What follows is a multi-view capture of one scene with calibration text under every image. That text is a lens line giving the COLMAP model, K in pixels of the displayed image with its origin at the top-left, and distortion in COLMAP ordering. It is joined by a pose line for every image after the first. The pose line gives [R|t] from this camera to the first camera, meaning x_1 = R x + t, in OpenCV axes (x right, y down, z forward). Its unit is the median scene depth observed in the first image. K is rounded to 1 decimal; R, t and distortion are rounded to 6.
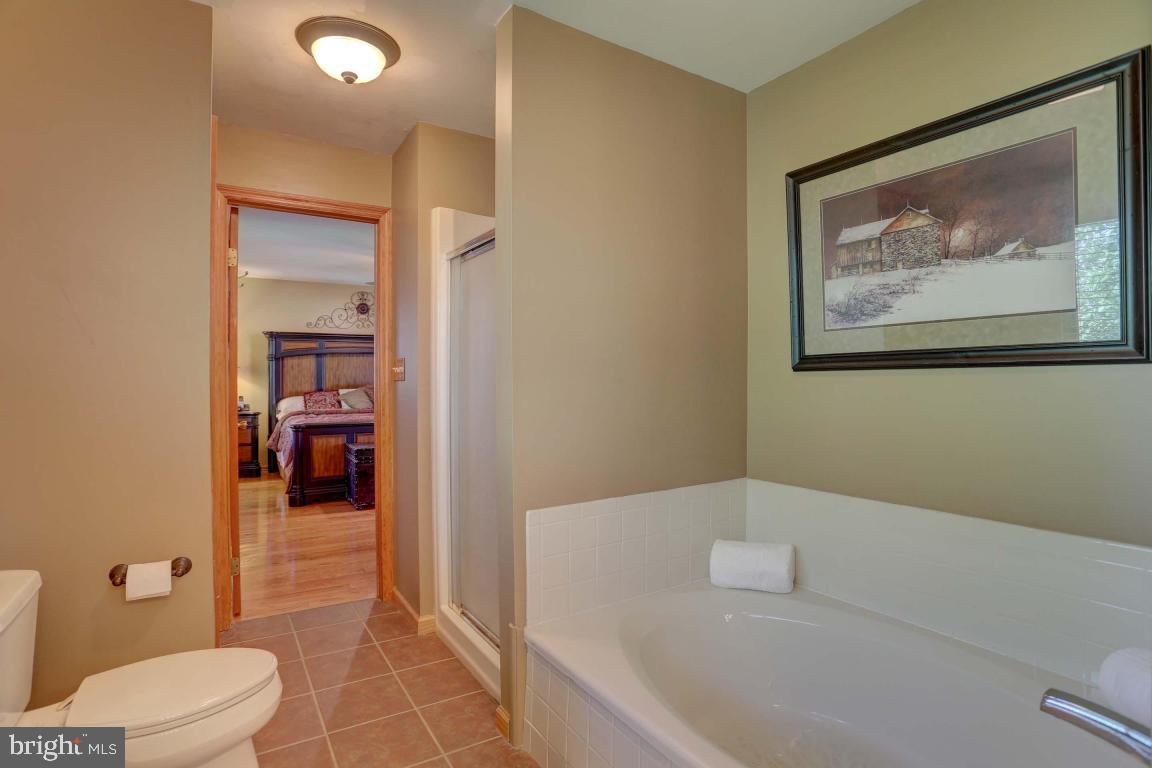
lens RADIAL K [[593.0, 0, 577.0], [0, 593.0, 381.7], [0, 0, 1]] dist [-0.039232, 0.000417]
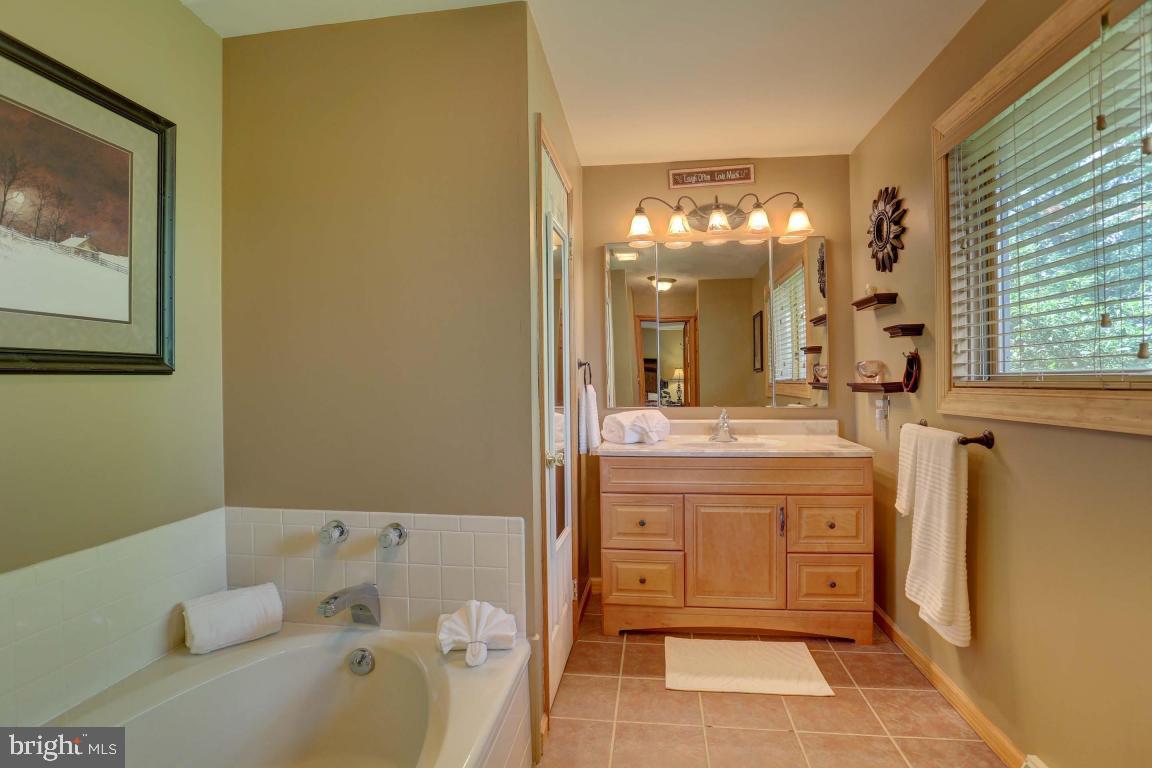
lens RADIAL K [[593.0, 0, 574.4], [0, 593.0, 382.5], [0, 0, 1]] dist [-0.039232, 0.000417]
pose [[-0.778055, 0.007961, 0.628145, -0.397381], [0.014388, 0.999883, 0.005149, -0.006995], [-0.628031, 0.013044, -0.778079, 1.184692]]
